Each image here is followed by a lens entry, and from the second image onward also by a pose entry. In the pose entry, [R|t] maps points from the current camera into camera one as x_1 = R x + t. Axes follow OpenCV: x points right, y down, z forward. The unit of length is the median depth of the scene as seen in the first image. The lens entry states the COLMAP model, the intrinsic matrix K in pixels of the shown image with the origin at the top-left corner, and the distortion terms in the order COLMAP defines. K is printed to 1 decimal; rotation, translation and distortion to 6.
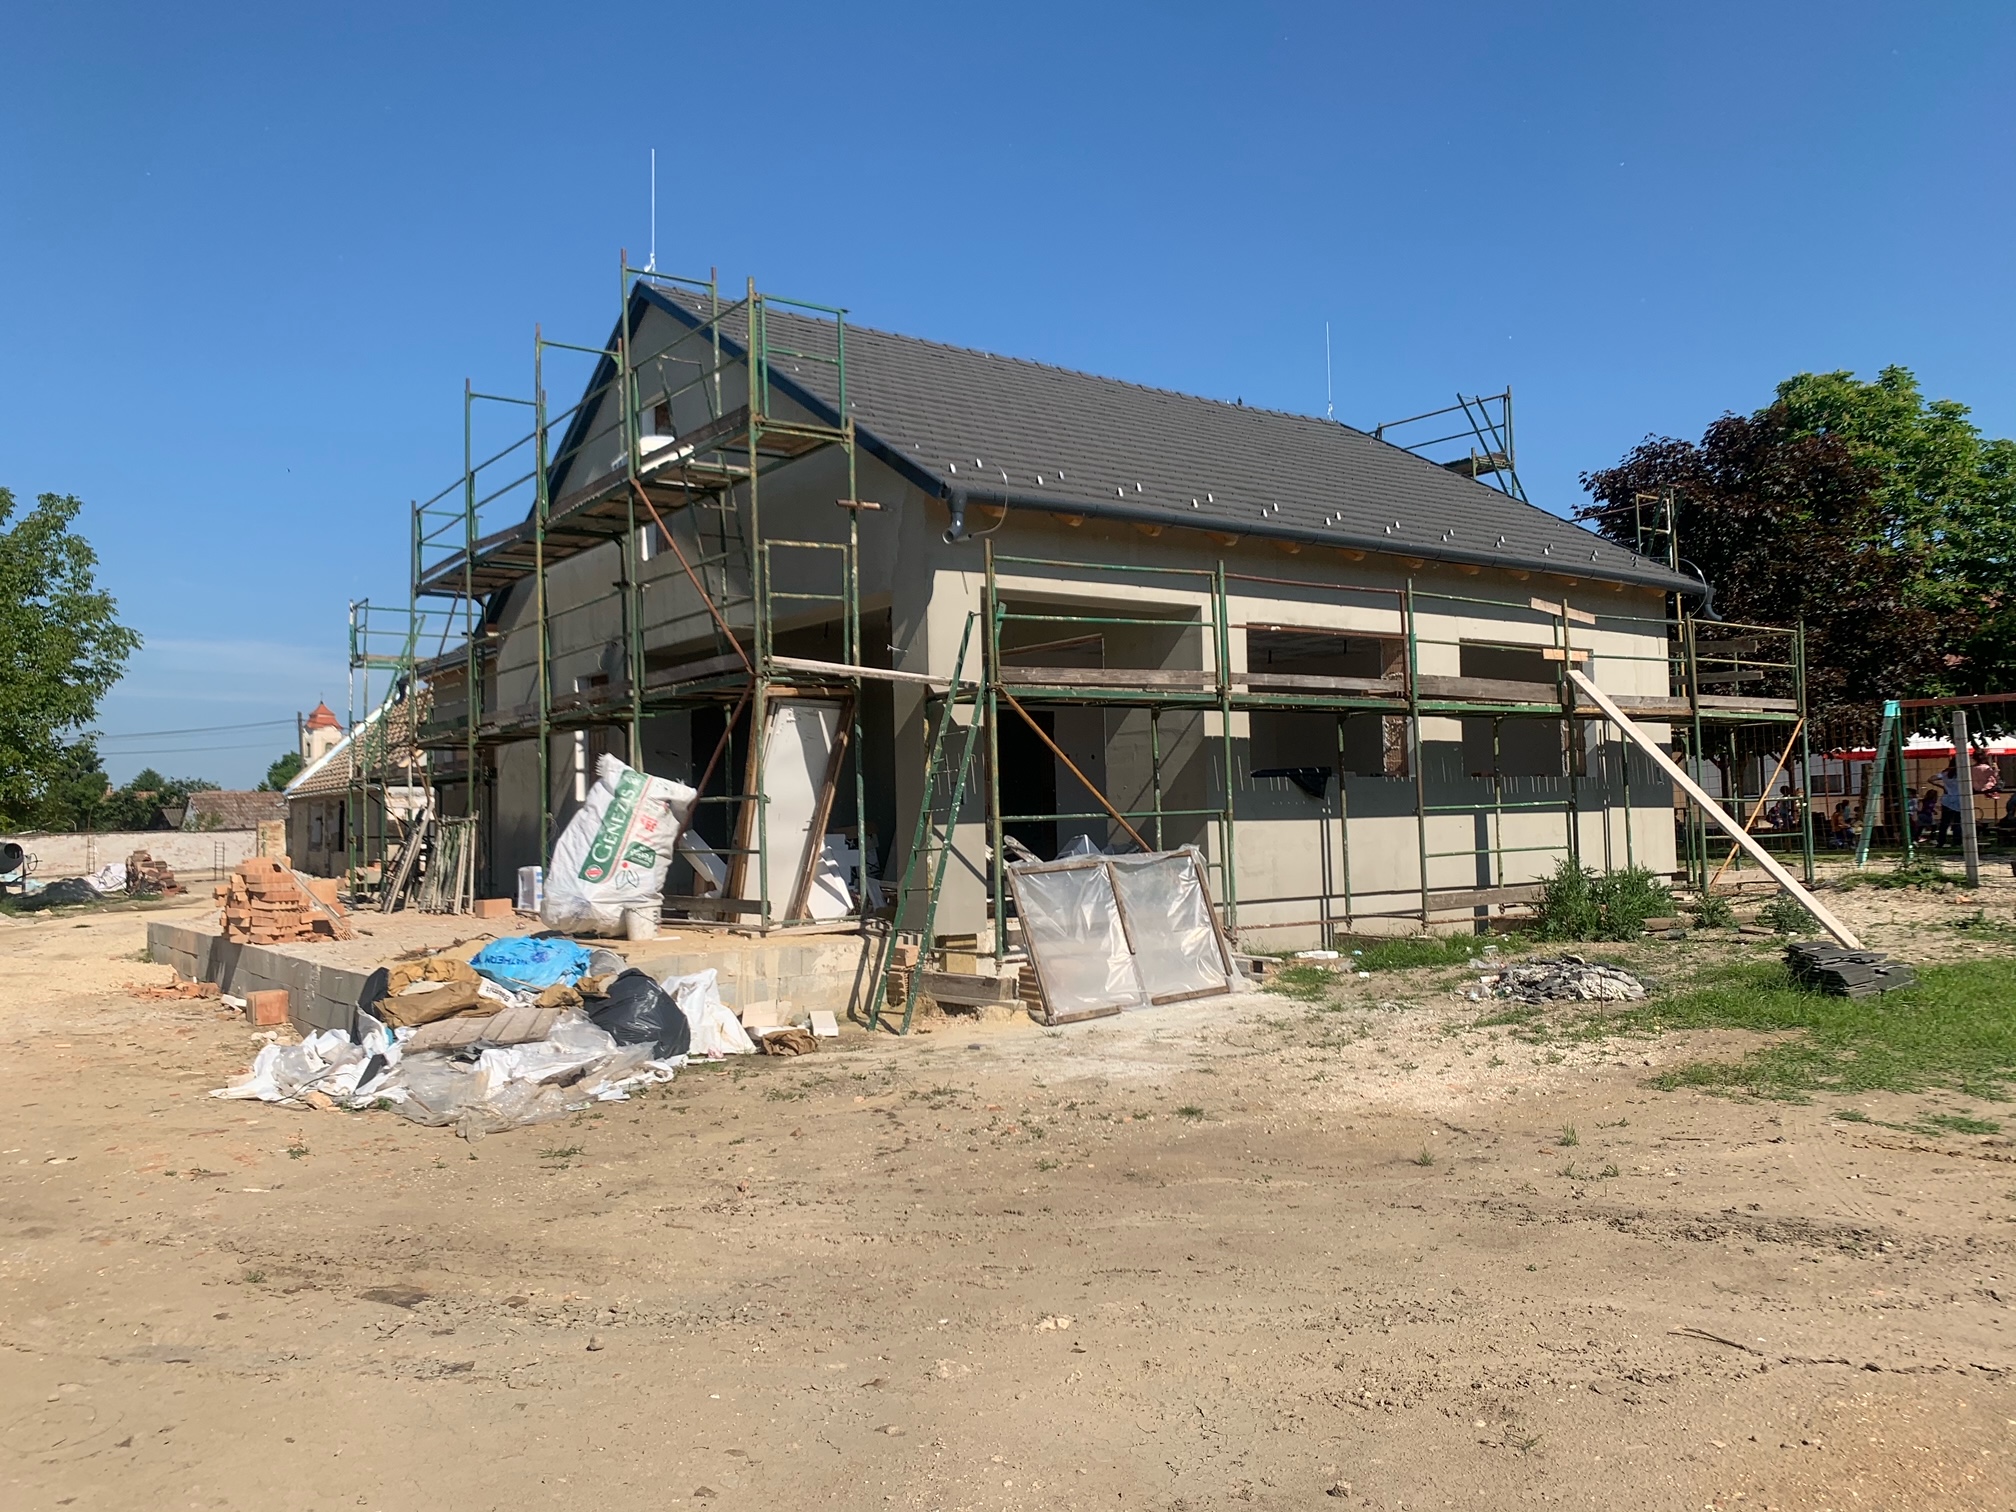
lens RADIAL K [[1504.8, 0, 1014.6], [0, 1504.8, 732.2], [0, 0, 1]] dist [0.072103, -0.136883]
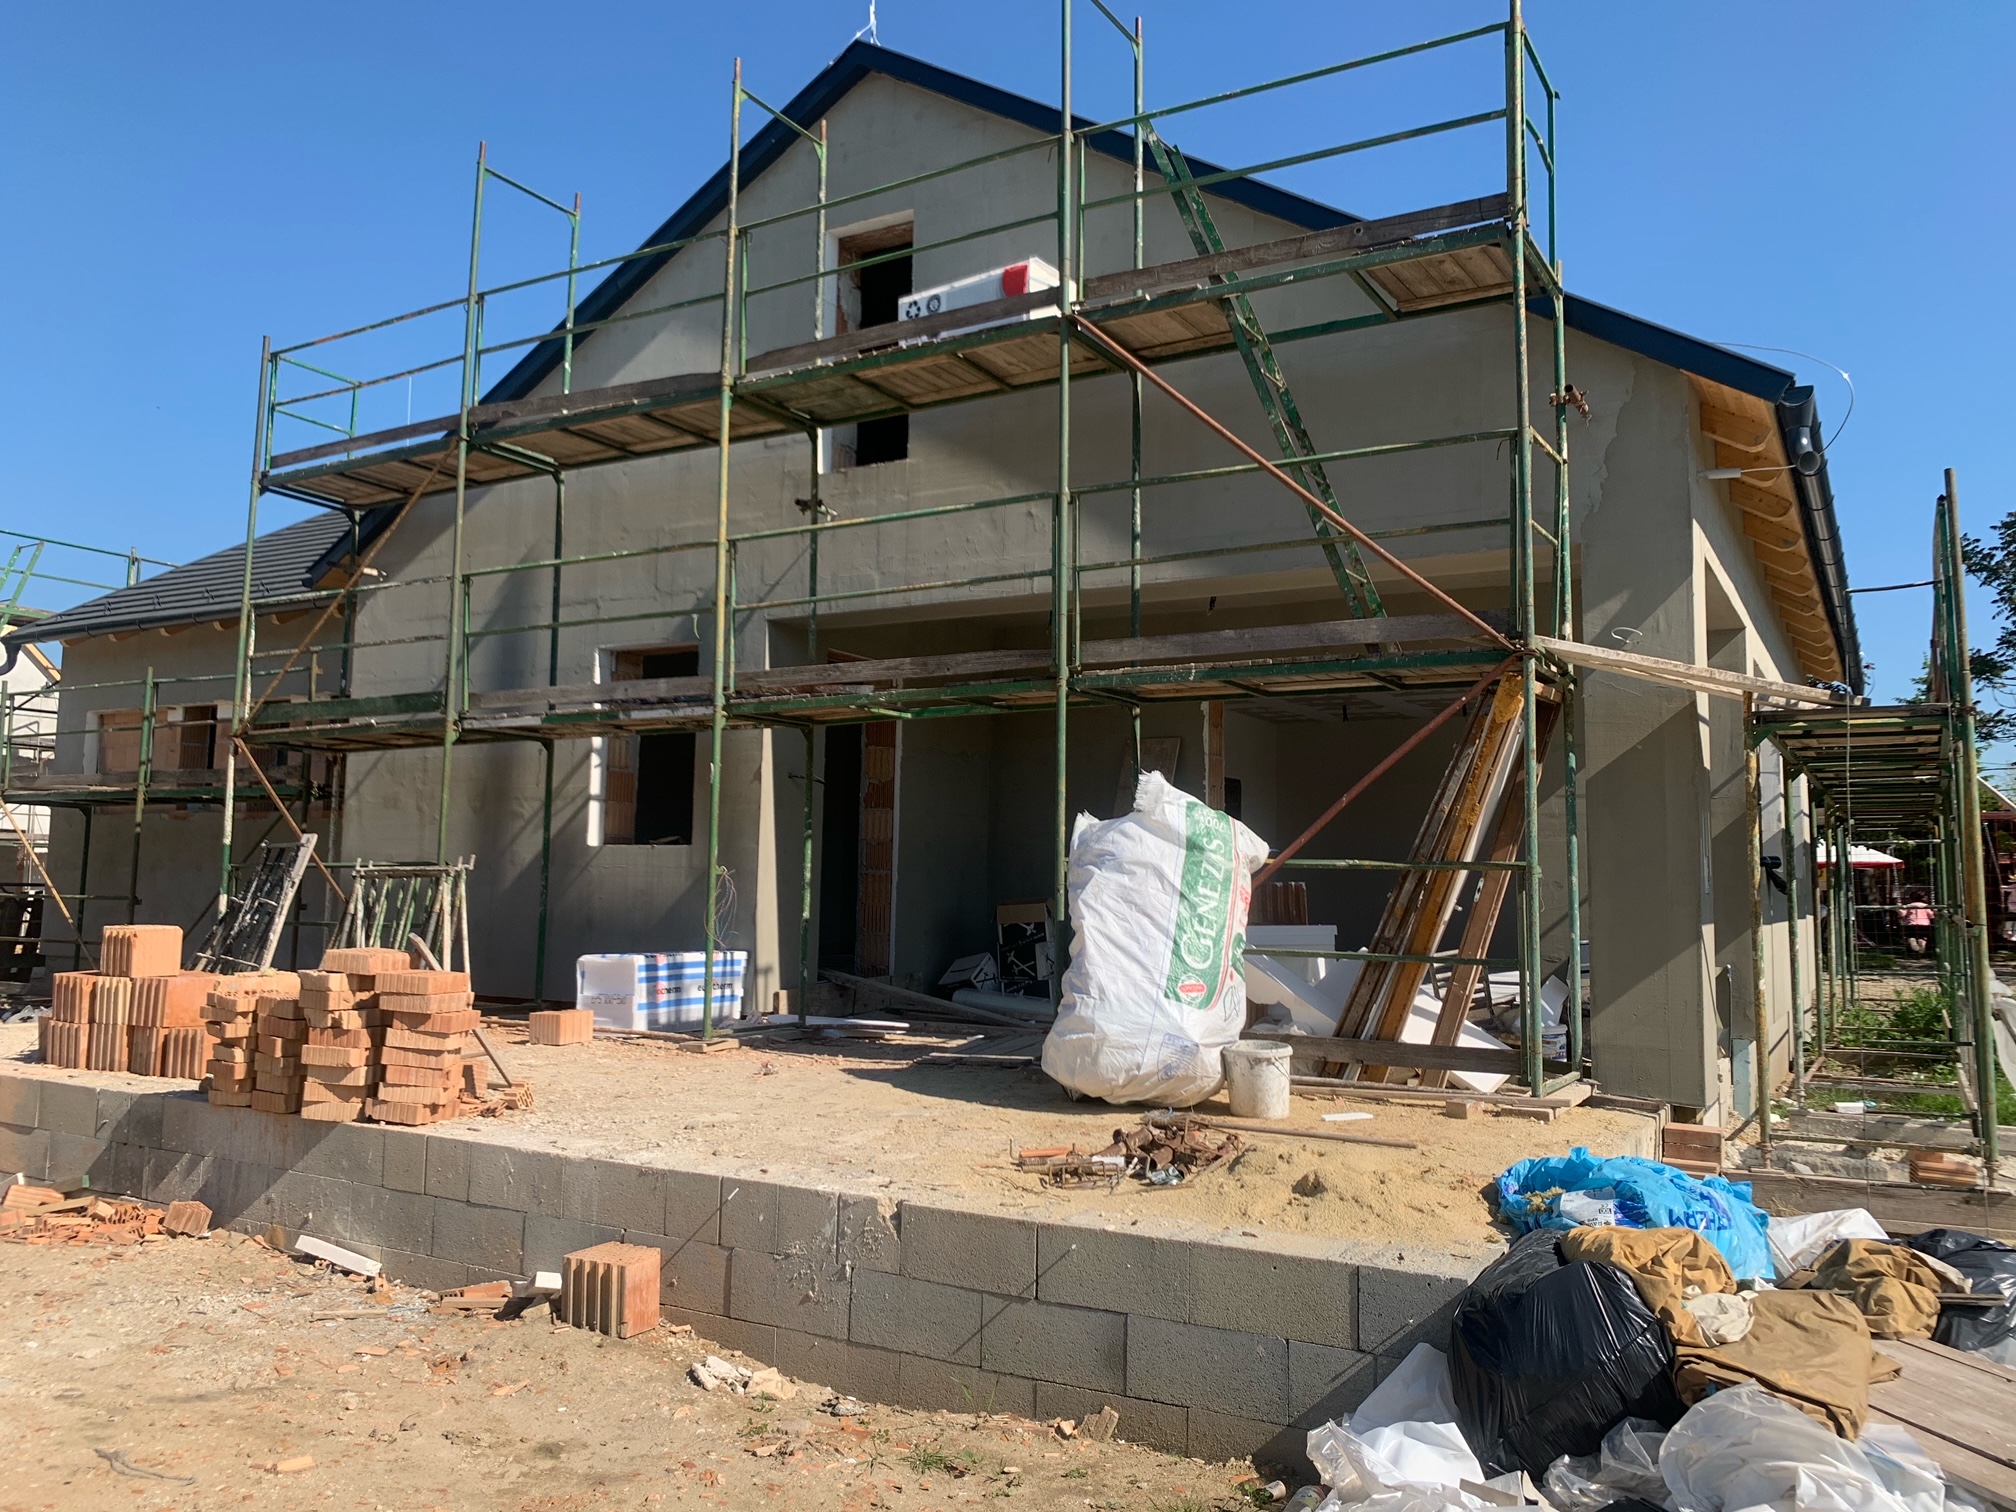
lens RADIAL K [[1504.8, 0, 1014.6], [0, 1504.8, 732.2], [0, 0, 1]] dist [0.072103, -0.136883]
pose [[0.918589, 0.083224, 0.386353, -0.450874], [-0.062819, 0.995895, -0.065167, 0.033685], [-0.390190, 0.035591, 0.920046, 0.432815]]
